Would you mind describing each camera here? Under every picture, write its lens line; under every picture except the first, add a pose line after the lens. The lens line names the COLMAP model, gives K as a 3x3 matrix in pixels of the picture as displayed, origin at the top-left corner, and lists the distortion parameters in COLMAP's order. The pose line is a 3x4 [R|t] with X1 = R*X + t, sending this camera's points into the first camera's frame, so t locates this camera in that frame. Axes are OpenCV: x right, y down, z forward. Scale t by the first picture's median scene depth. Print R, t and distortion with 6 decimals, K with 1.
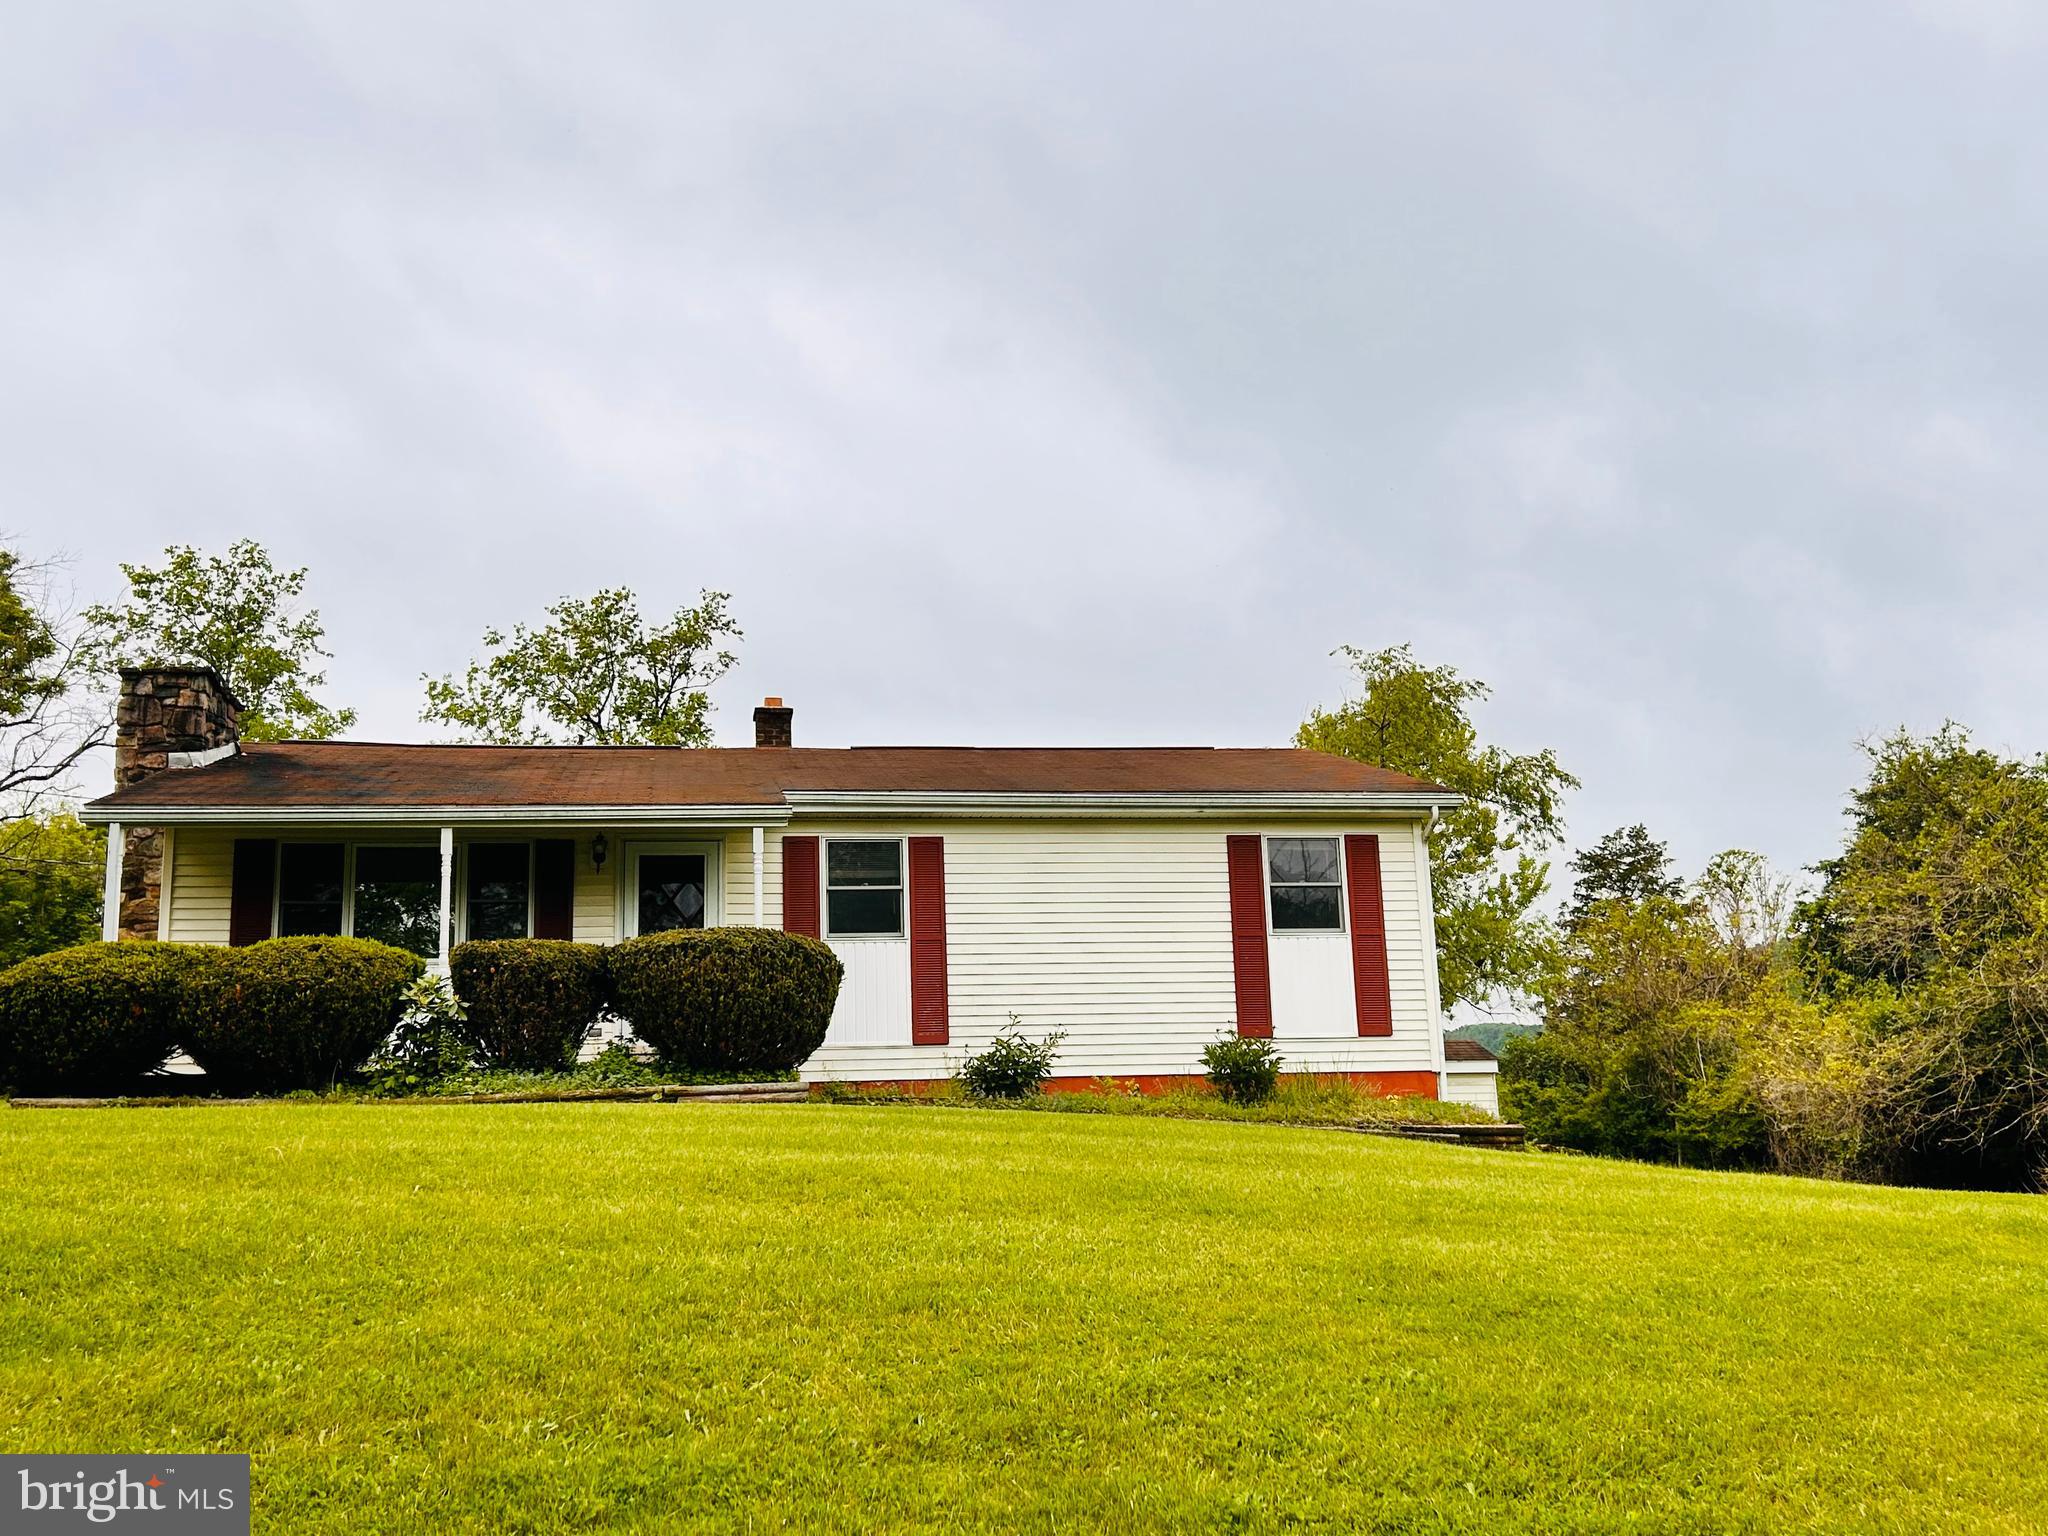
lens RADIAL K [[2029.6, 0, 1025.1], [0, 2029.6, 782.8], [0, 0, 1]] dist [0.020208, 0.000000]
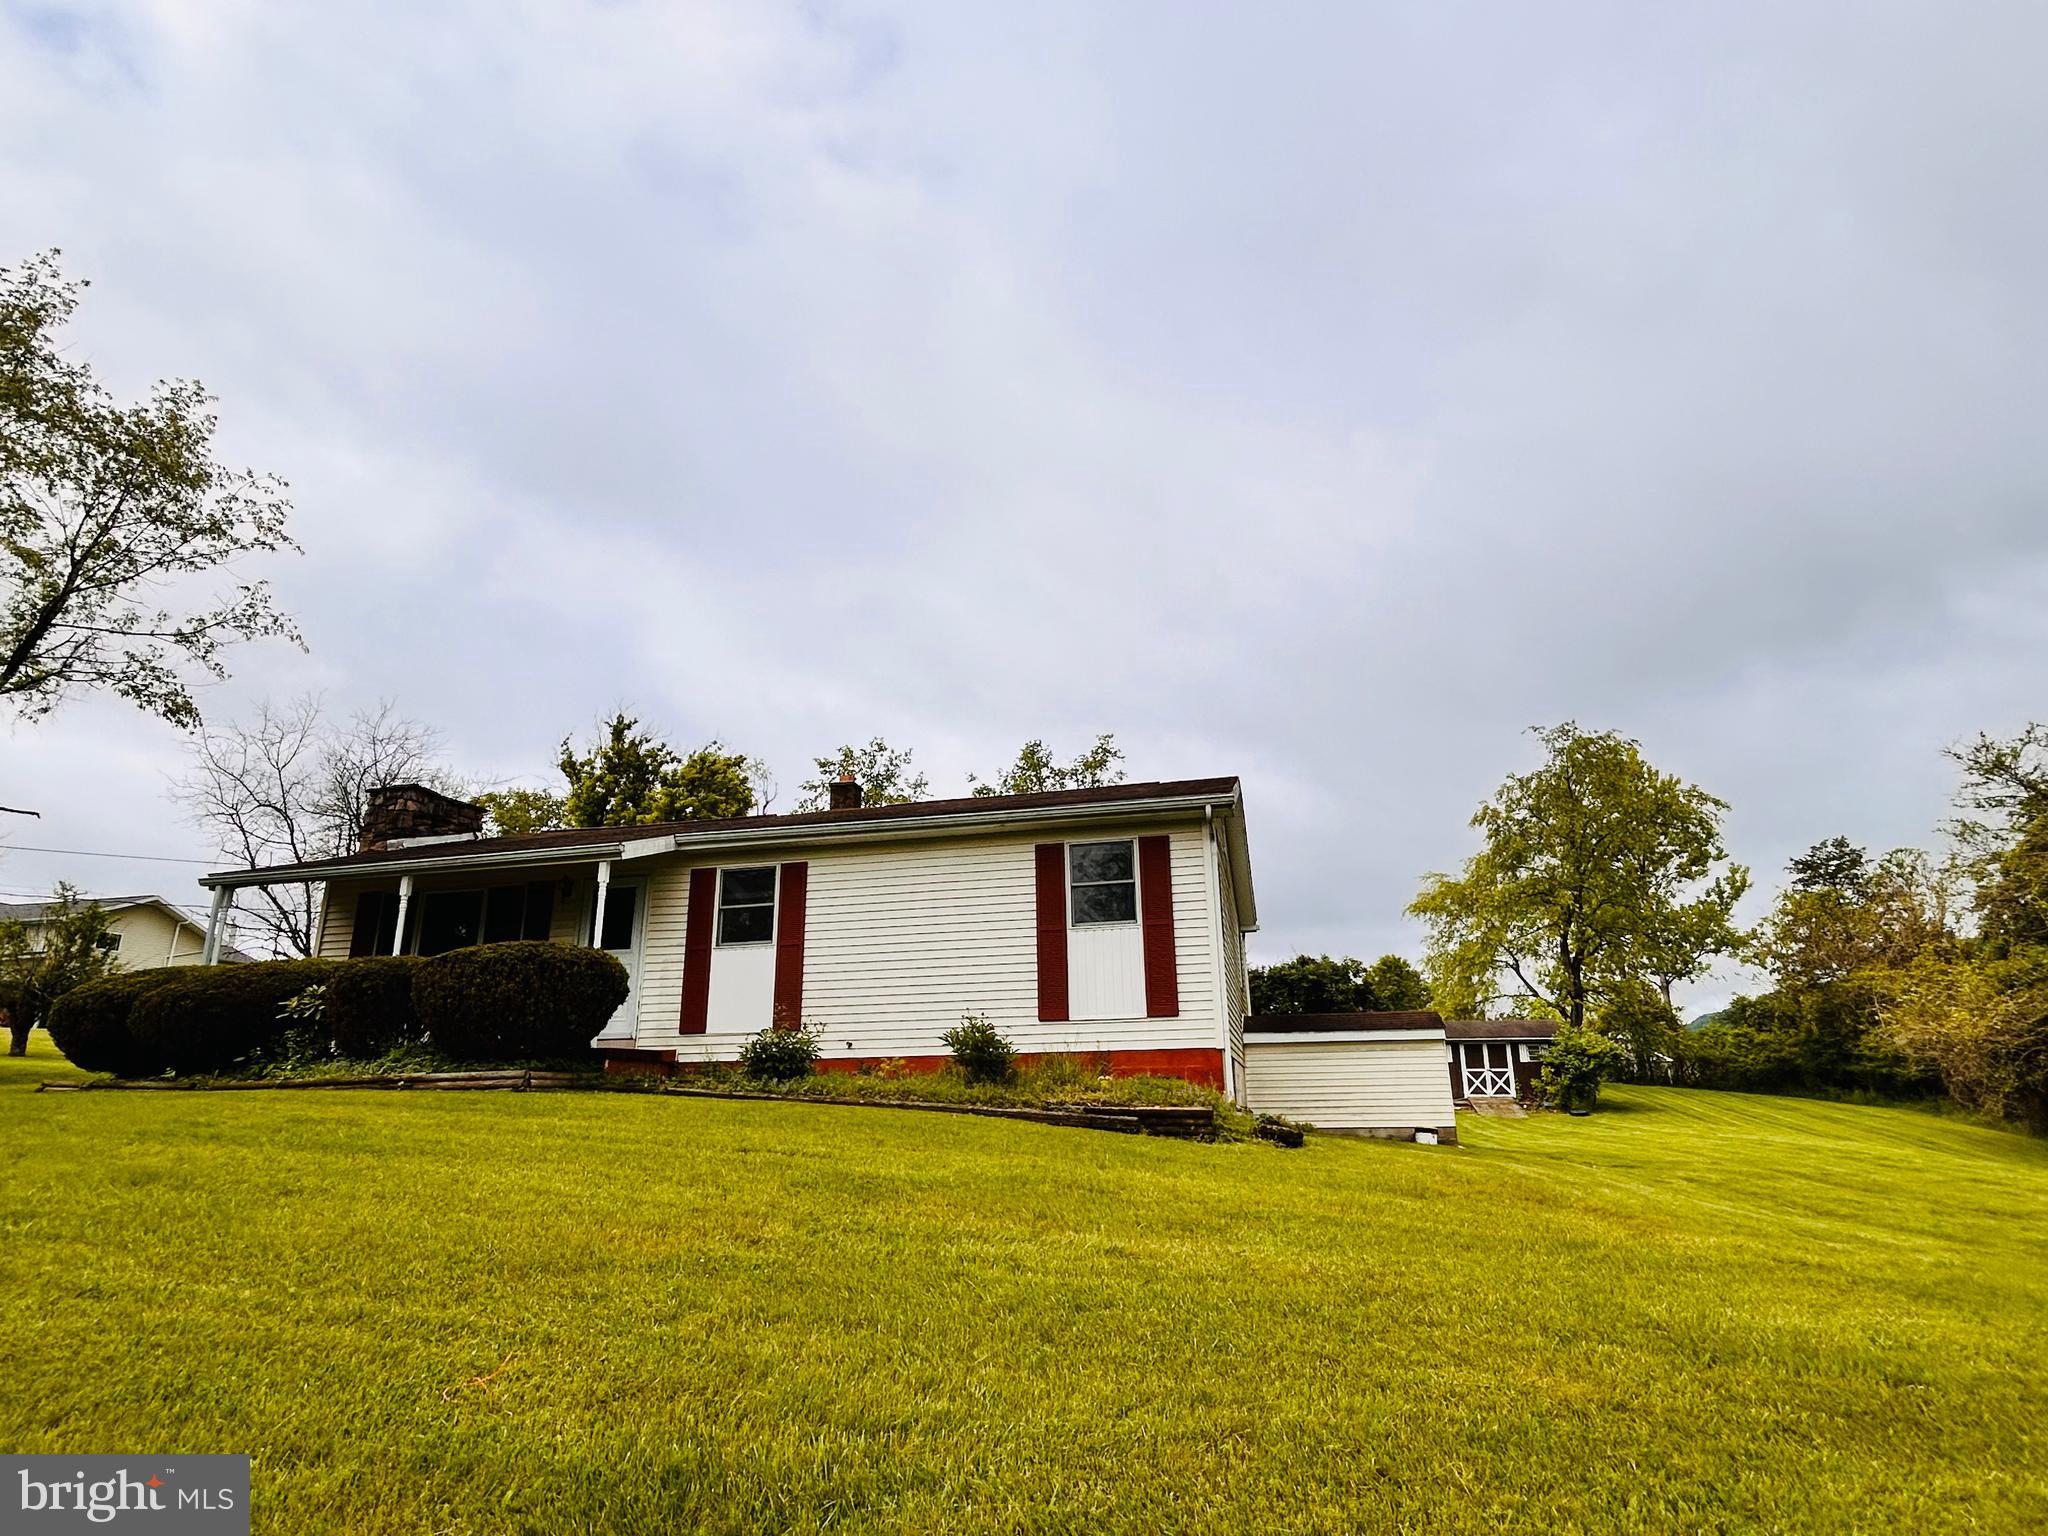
lens RADIAL K [[1098.5, 0, 1015.3], [0, 1098.5, 772.2], [0, 0, 1]] dist [-0.000575, -0.001725]
pose [[0.919093, -0.097887, -0.381690, 0.341575], [0.066750, 0.993331, -0.094016, 0.043611], [0.388347, 0.060931, 0.919497, 0.414565]]
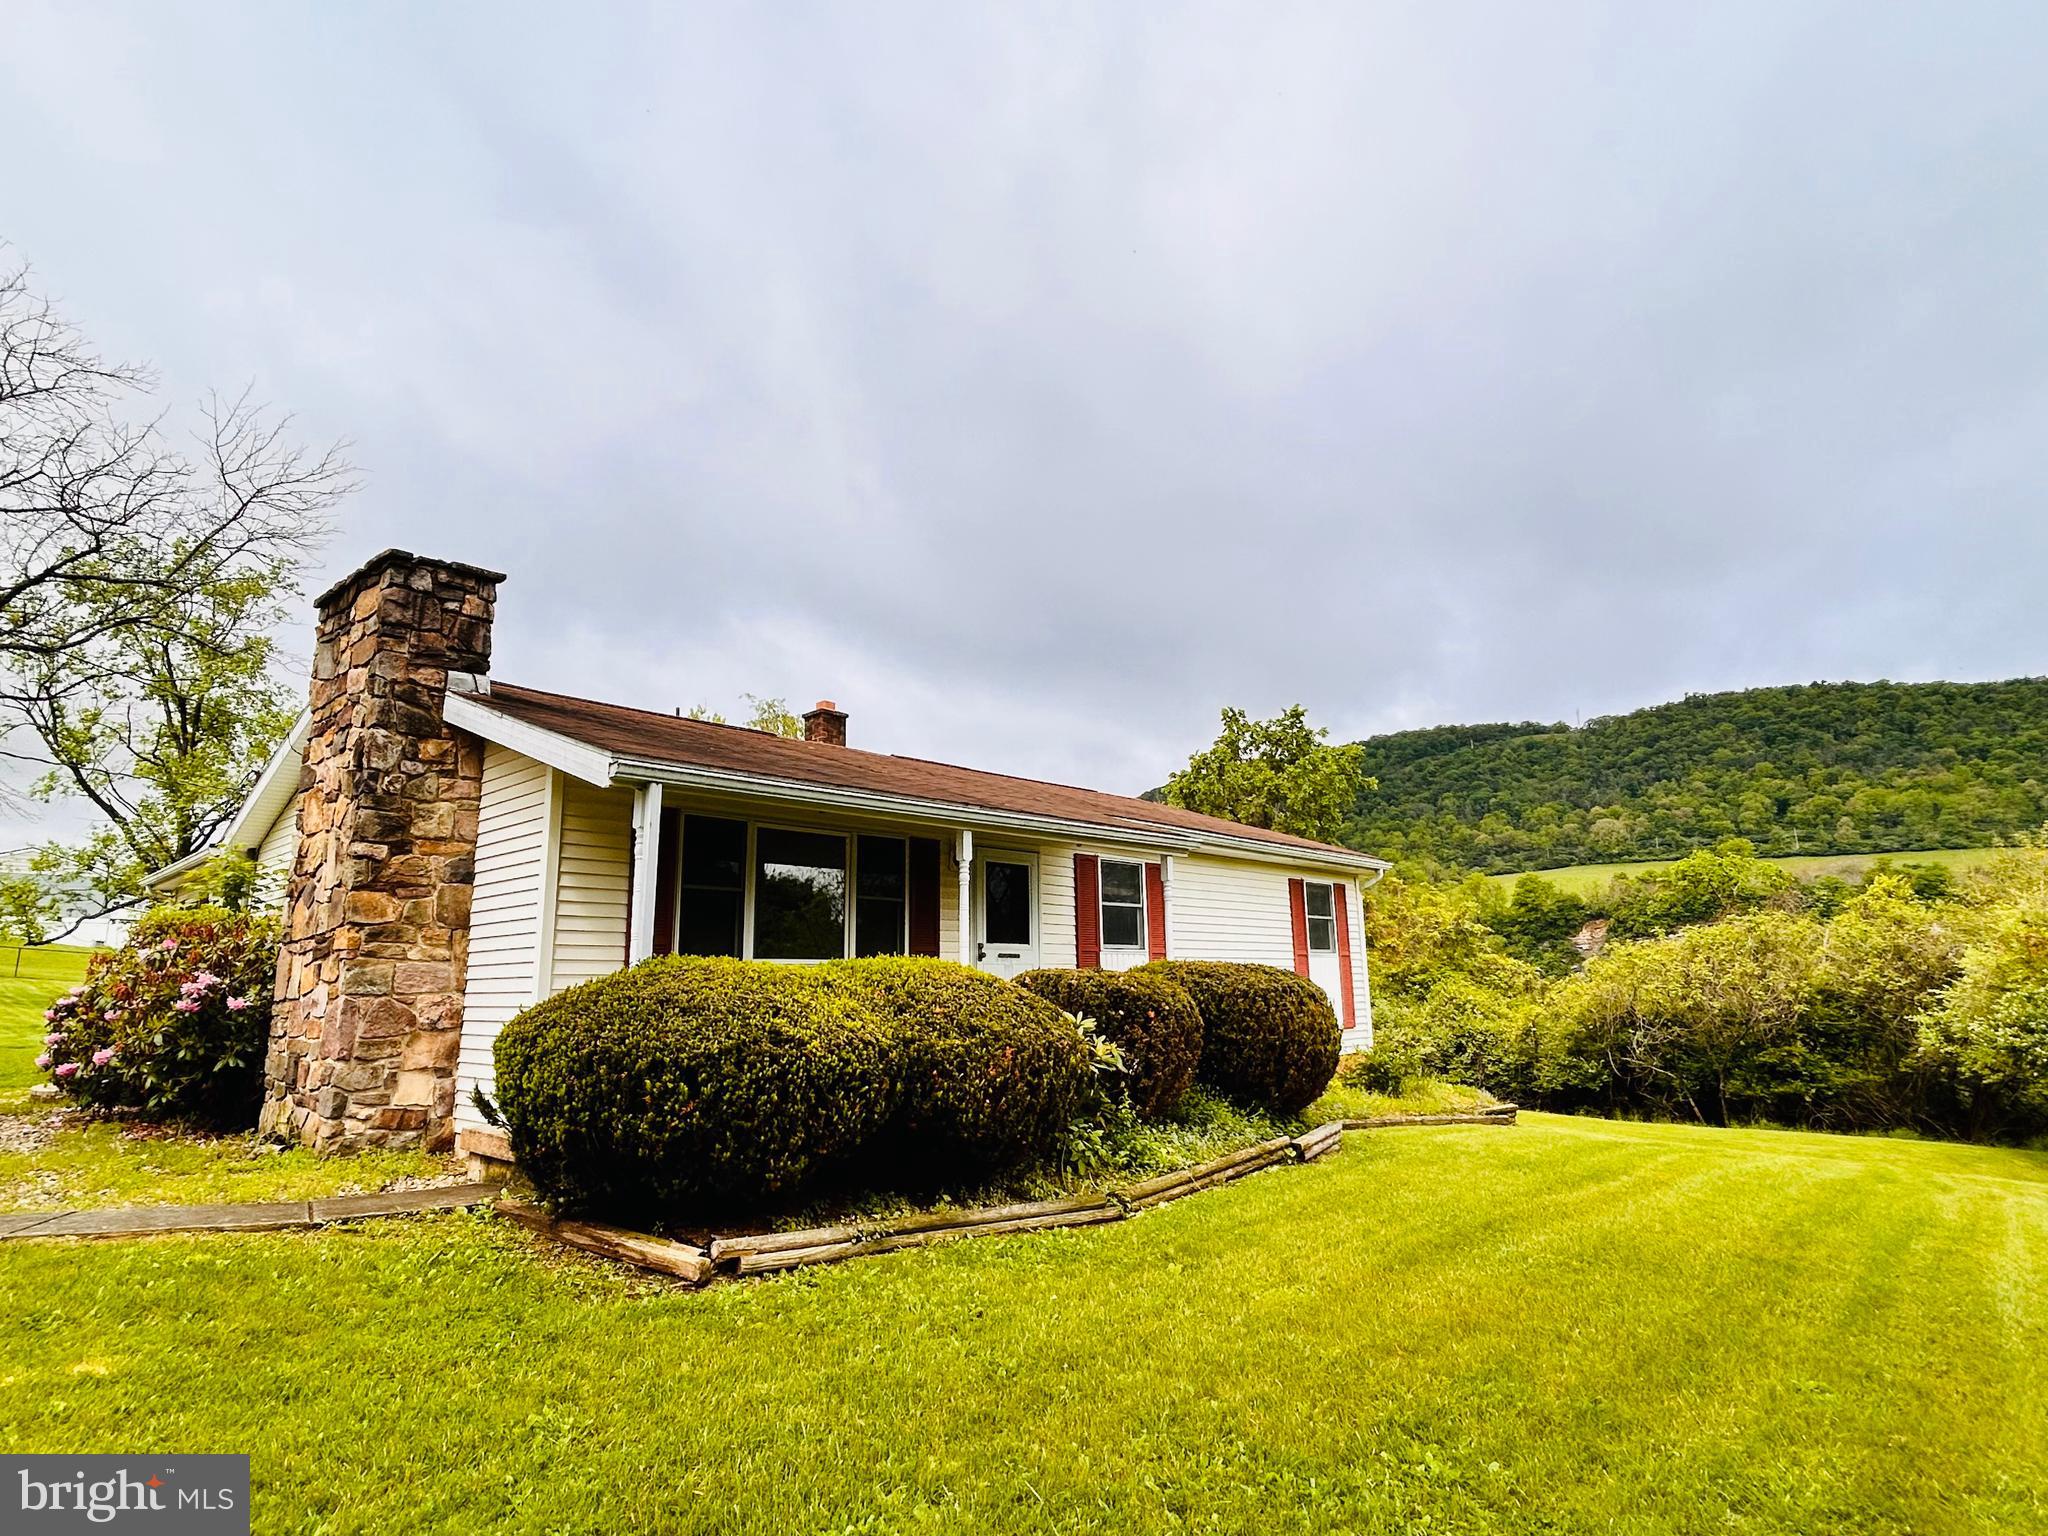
lens RADIAL K [[1098.5, 0, 1021.9], [0, 1098.5, 767.1], [0, 0, 1]] dist [-0.000575, -0.001725]
pose [[0.800194, 0.138754, 0.583469, -0.485201], [-0.134825, 0.989585, -0.050428, 0.013857], [-0.584390, -0.038314, 0.810568, 0.523423]]
